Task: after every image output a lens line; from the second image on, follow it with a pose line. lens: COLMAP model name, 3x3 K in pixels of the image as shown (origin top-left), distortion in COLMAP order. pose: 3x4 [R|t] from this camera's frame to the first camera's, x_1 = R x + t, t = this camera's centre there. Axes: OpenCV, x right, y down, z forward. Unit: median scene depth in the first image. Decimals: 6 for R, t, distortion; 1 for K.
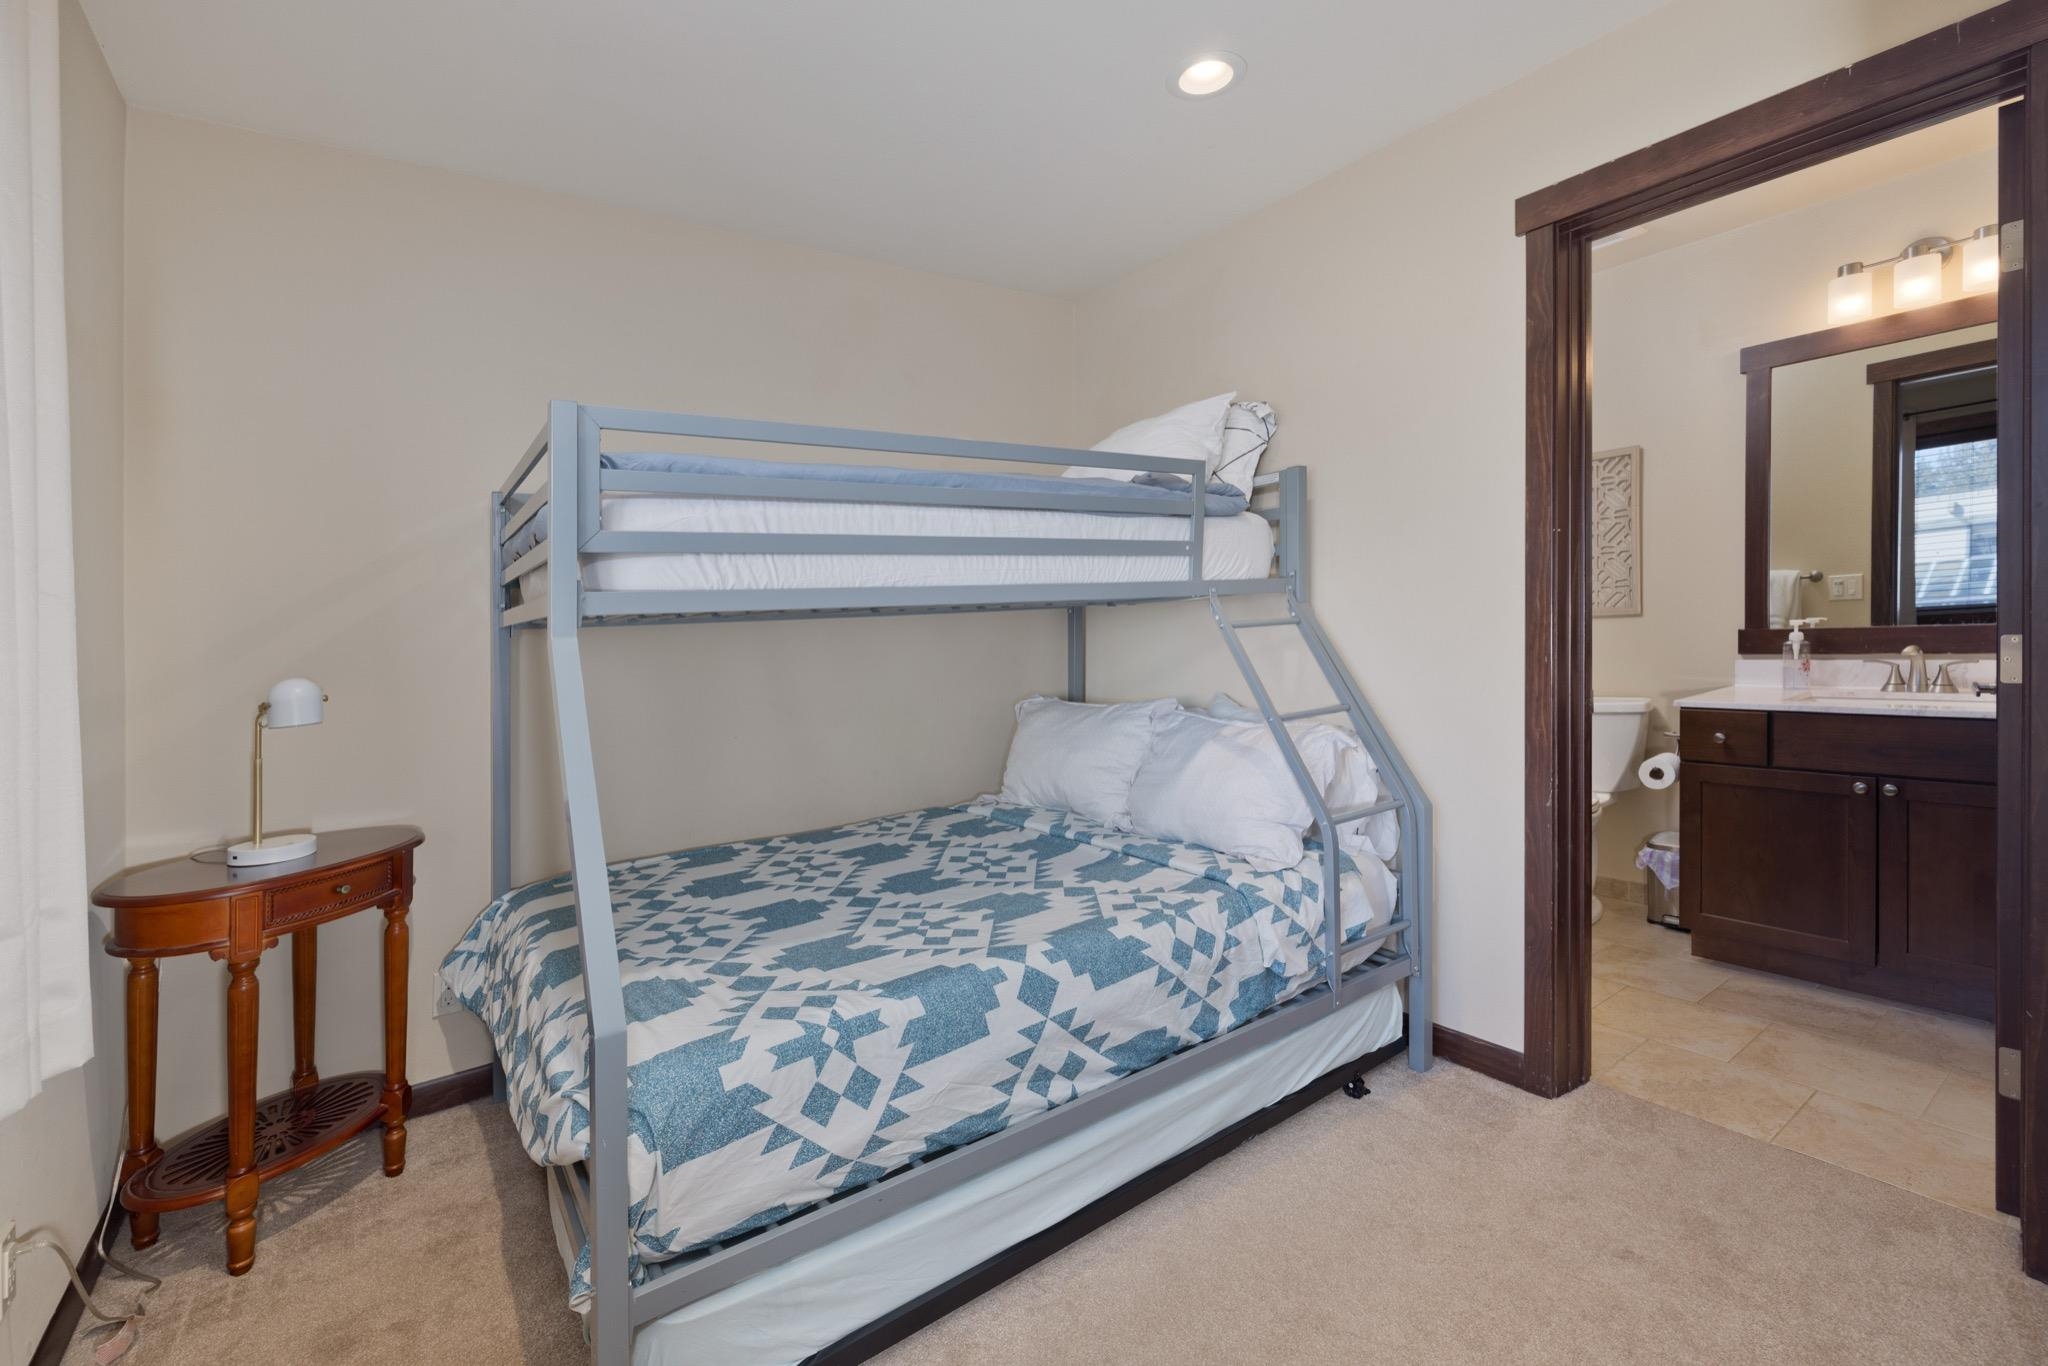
lens RADIAL K [[875.5, 0, 1012.0], [0, 875.5, 675.4], [0, 0, 1]] dist [-0.000447, 0.000263]
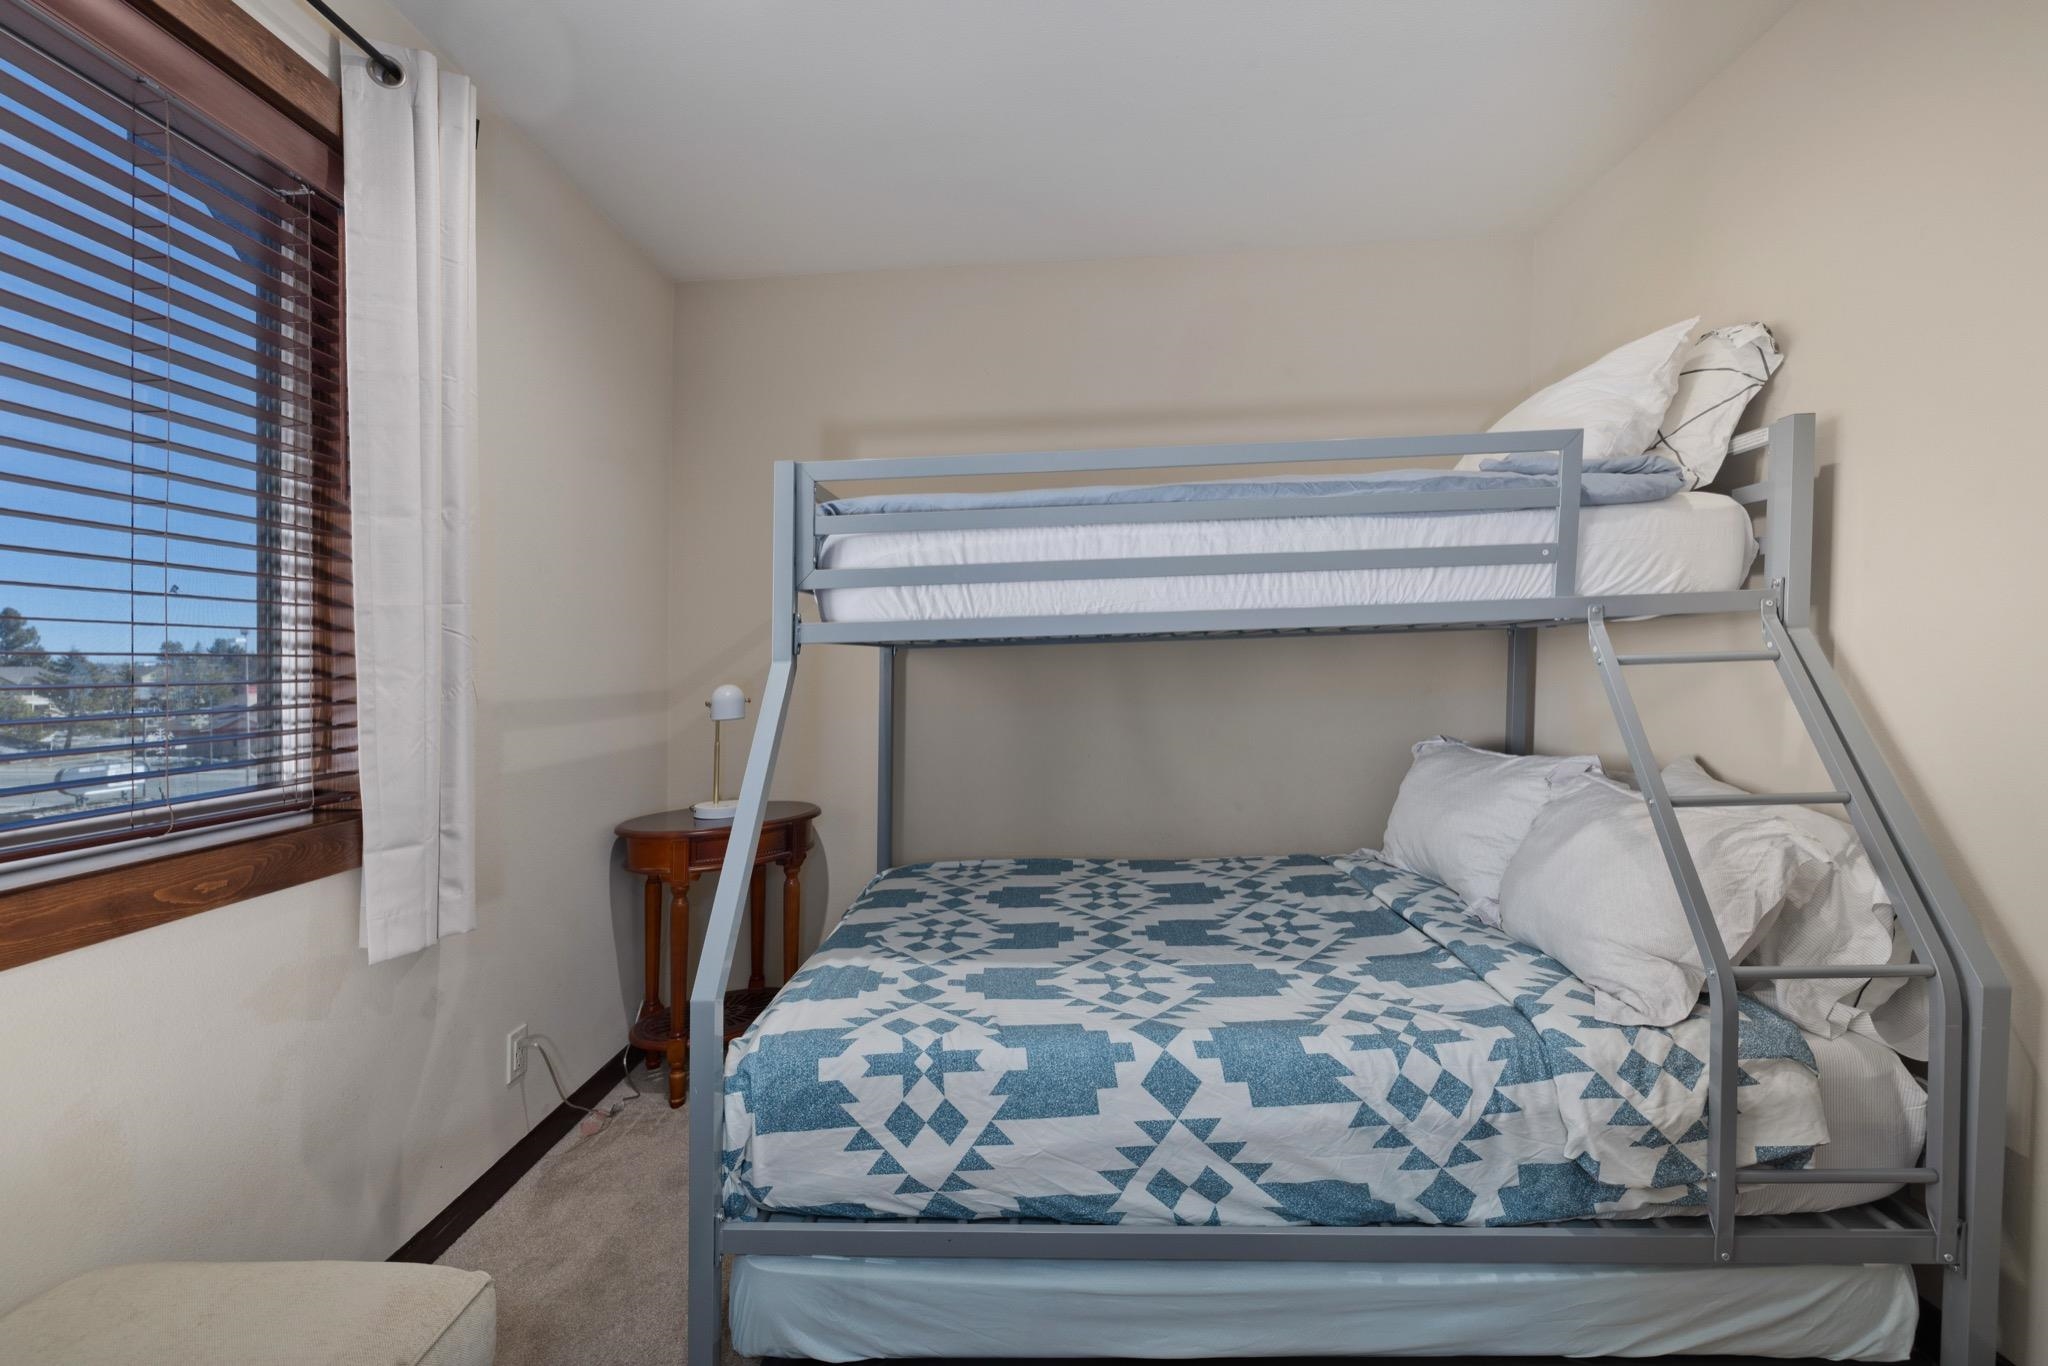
lens RADIAL K [[890.0, 0, 1020.8], [0, 890.0, 696.2], [0, 0, 1]] dist [-0.000157, 0.000017]
pose [[0.798417, 0.049964, -0.600028, 0.393626], [-0.043425, 0.998734, 0.025381, -0.034669], [0.600537, 0.005792, 0.799576, 0.196039]]
